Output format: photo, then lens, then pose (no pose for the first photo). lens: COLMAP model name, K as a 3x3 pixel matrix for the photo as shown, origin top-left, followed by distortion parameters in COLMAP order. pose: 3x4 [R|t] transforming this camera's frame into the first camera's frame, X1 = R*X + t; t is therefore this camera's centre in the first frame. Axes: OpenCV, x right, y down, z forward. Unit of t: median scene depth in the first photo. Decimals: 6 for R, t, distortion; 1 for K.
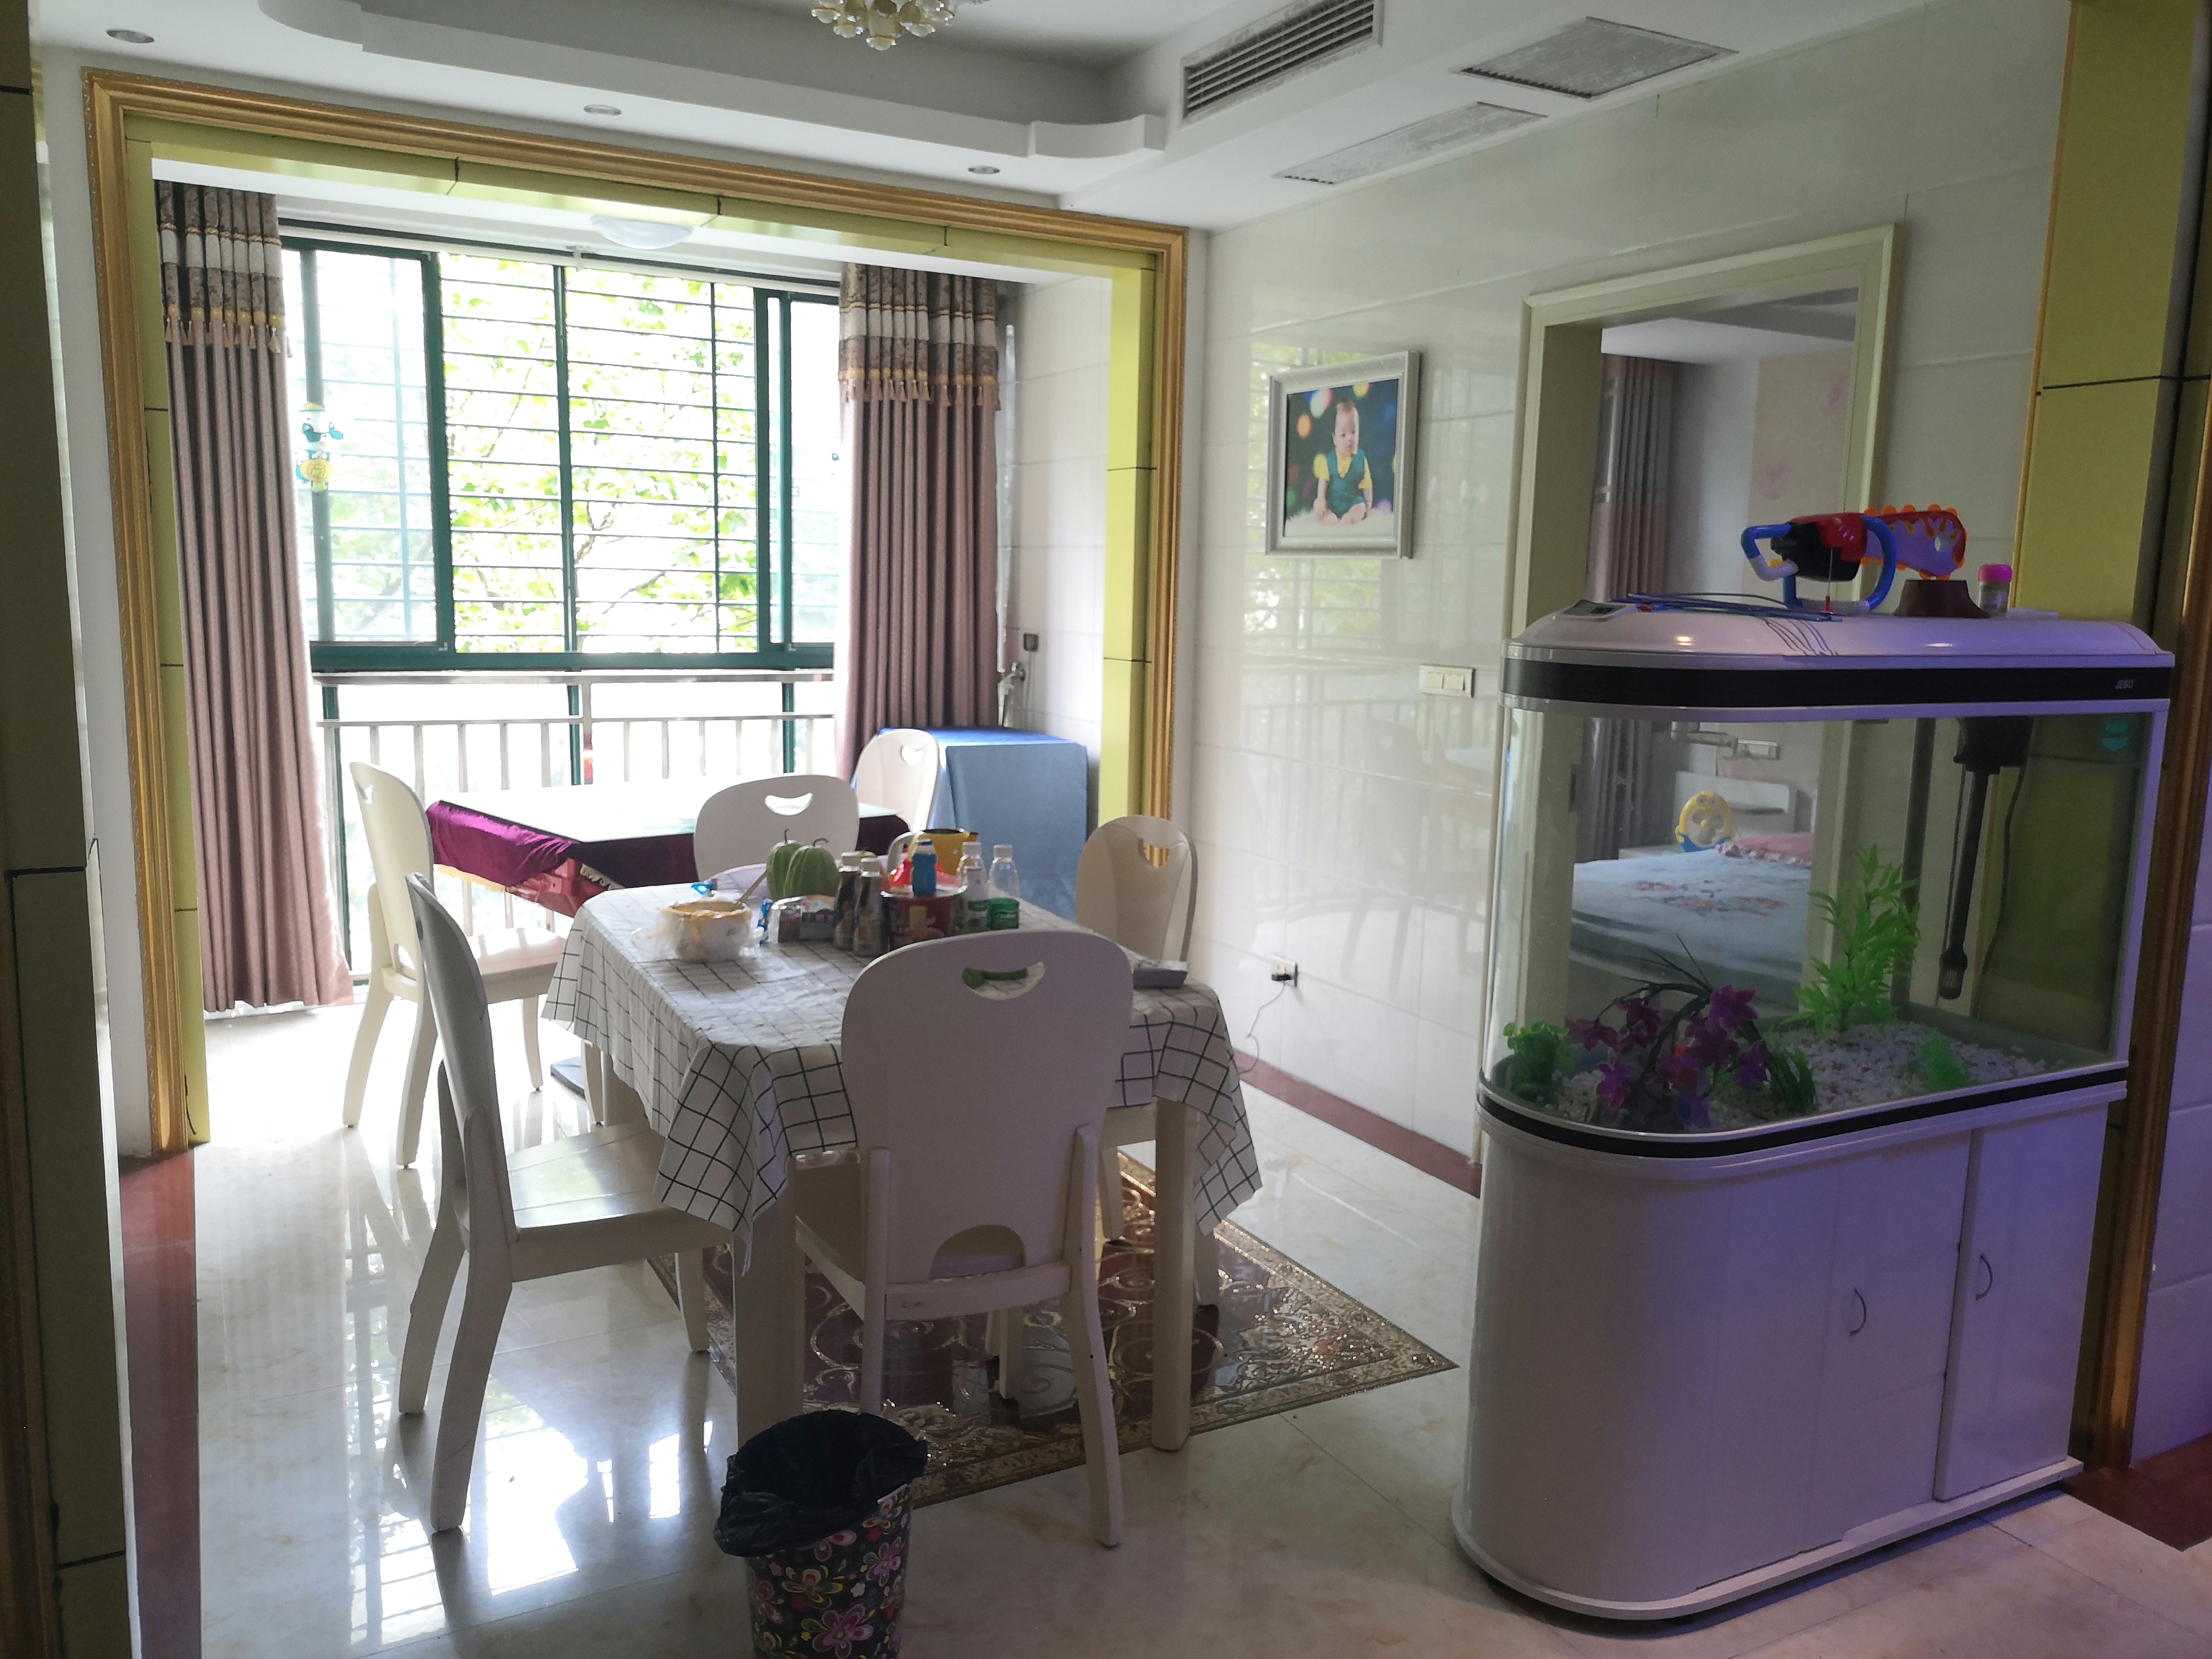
lens RADIAL K [[1691.9, 0, 1106.0], [0, 1691.9, 829.5], [0, 0, 1]] dist [-0.000737, -0.000057]
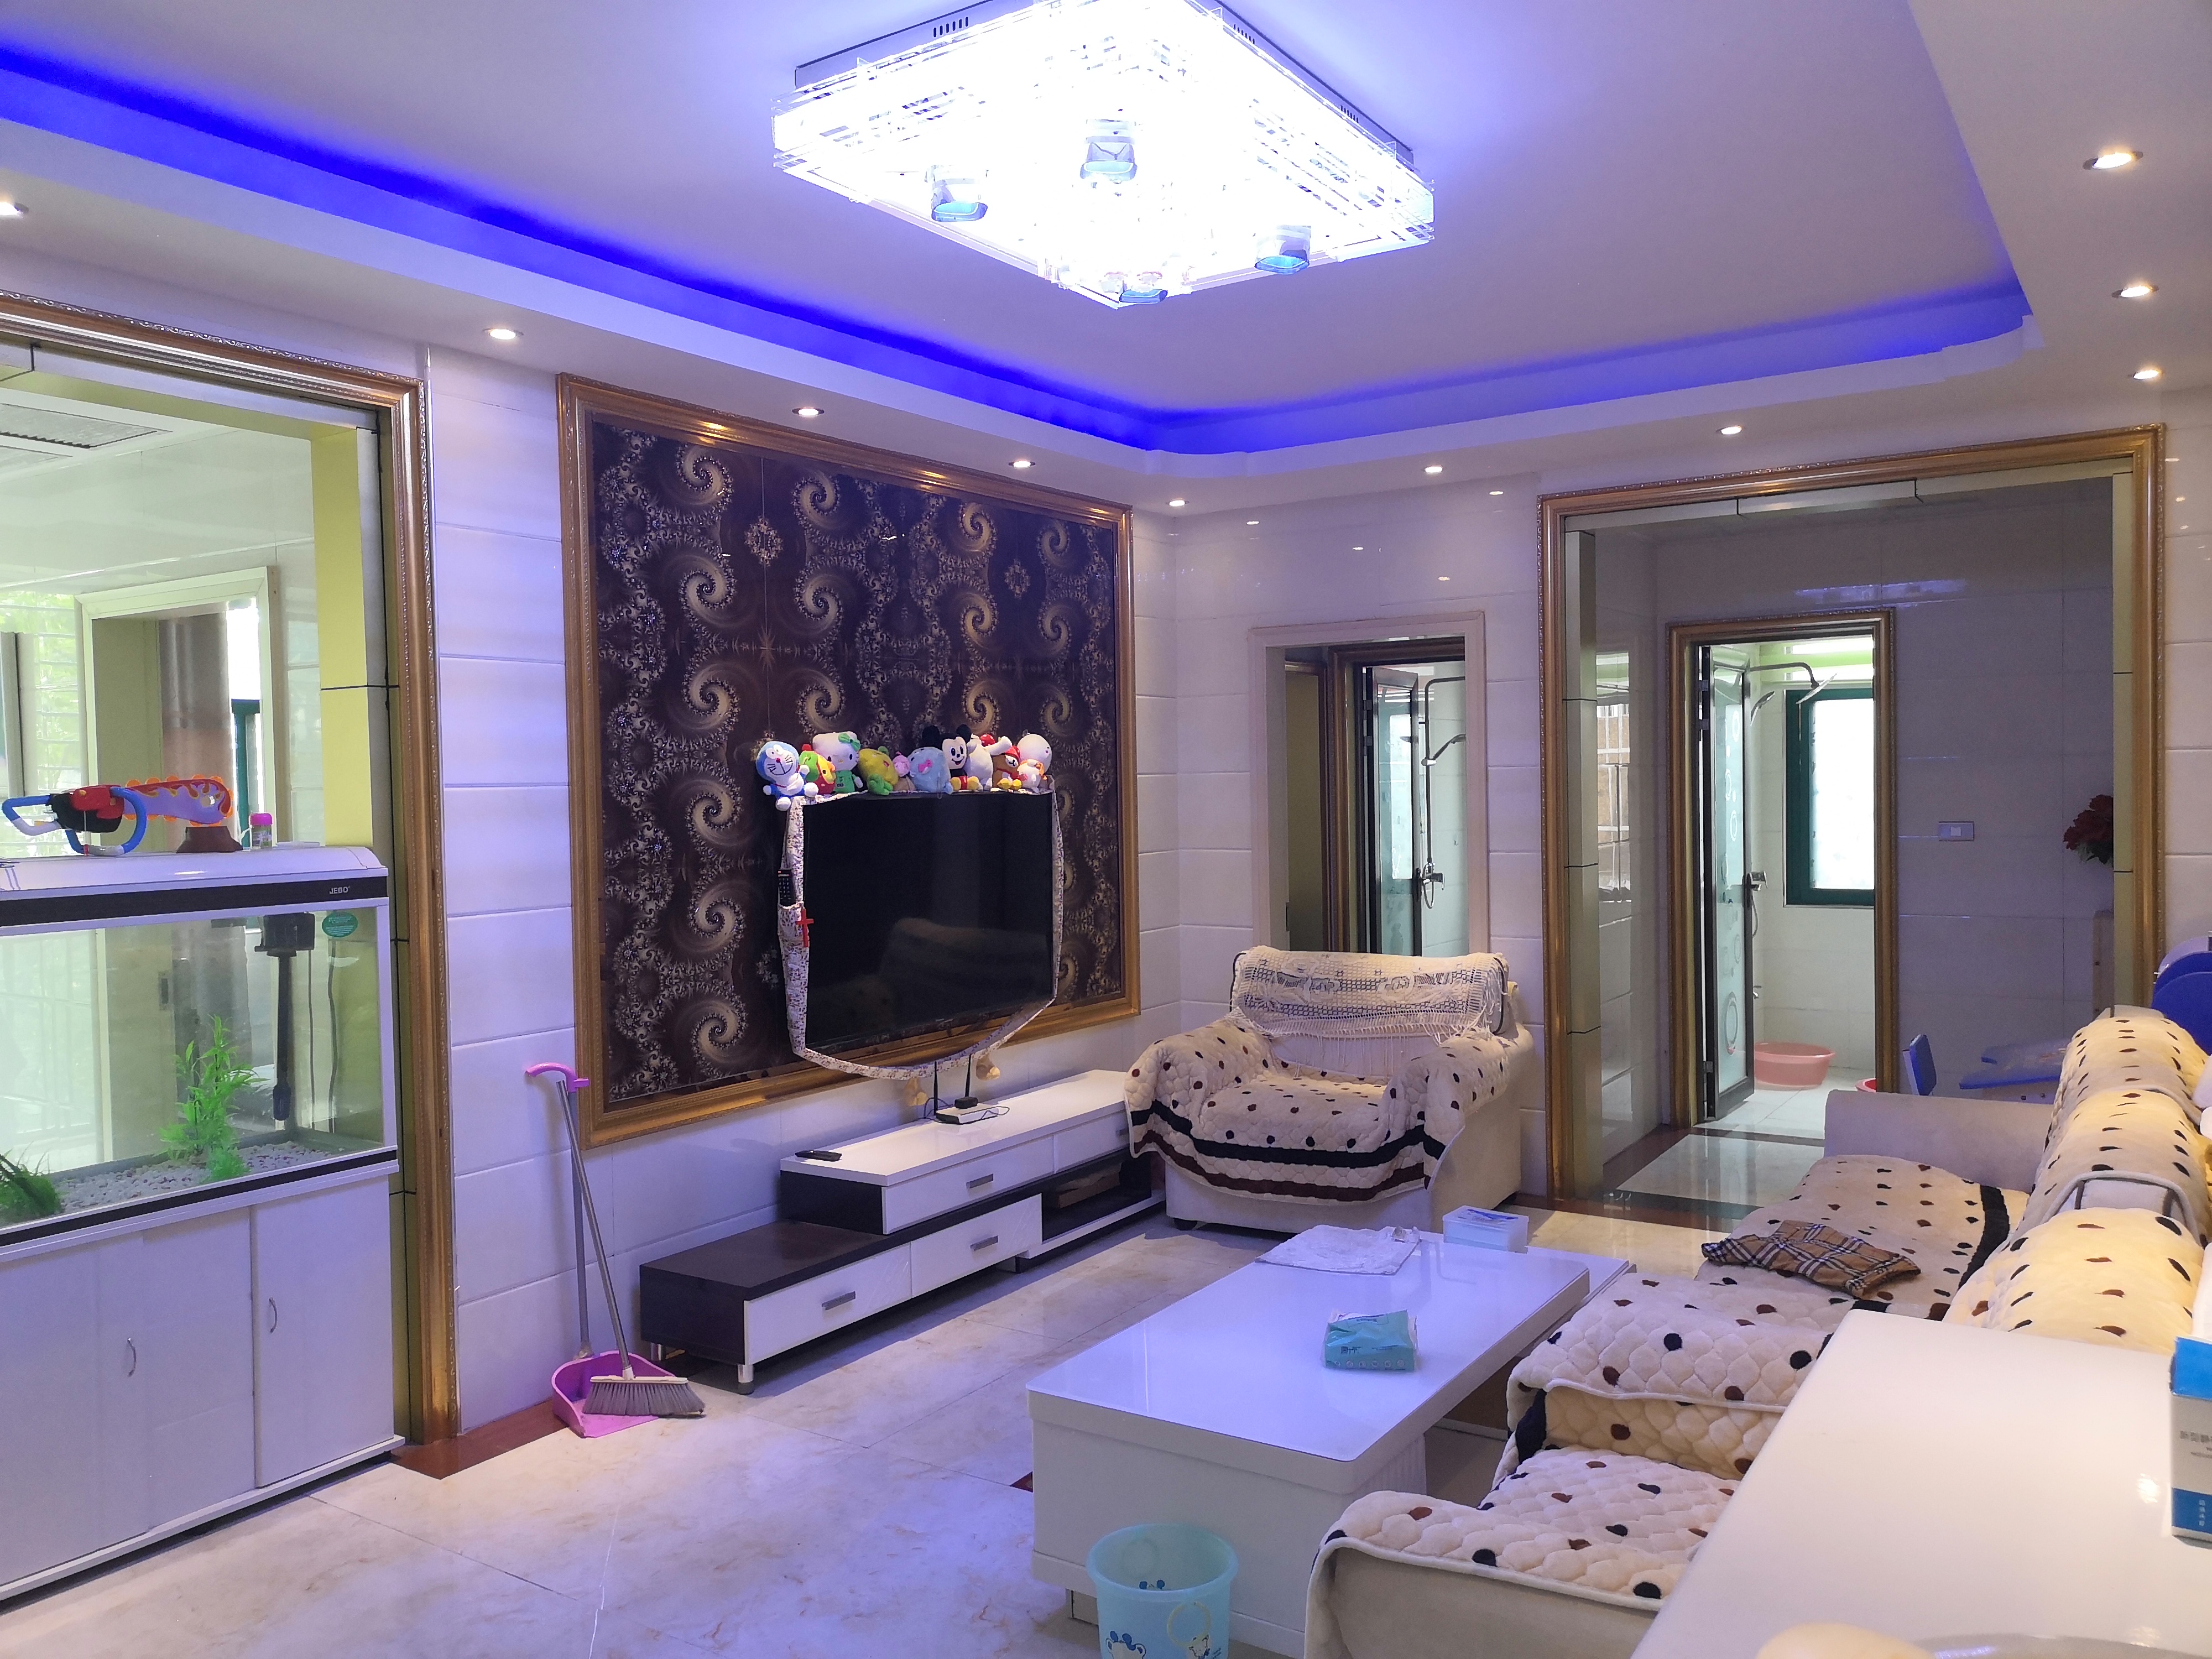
lens RADIAL K [[1643.2, 0, 1106.0], [0, 1643.2, 829.5], [0, 0, 1]] dist [0.002844, 0.004291]
pose [[0.881584, -0.052777, 0.469067, 0.490090], [0.104019, 0.991022, -0.083992, 0.049811], [-0.460423, 0.122838, 0.879160, -0.555722]]
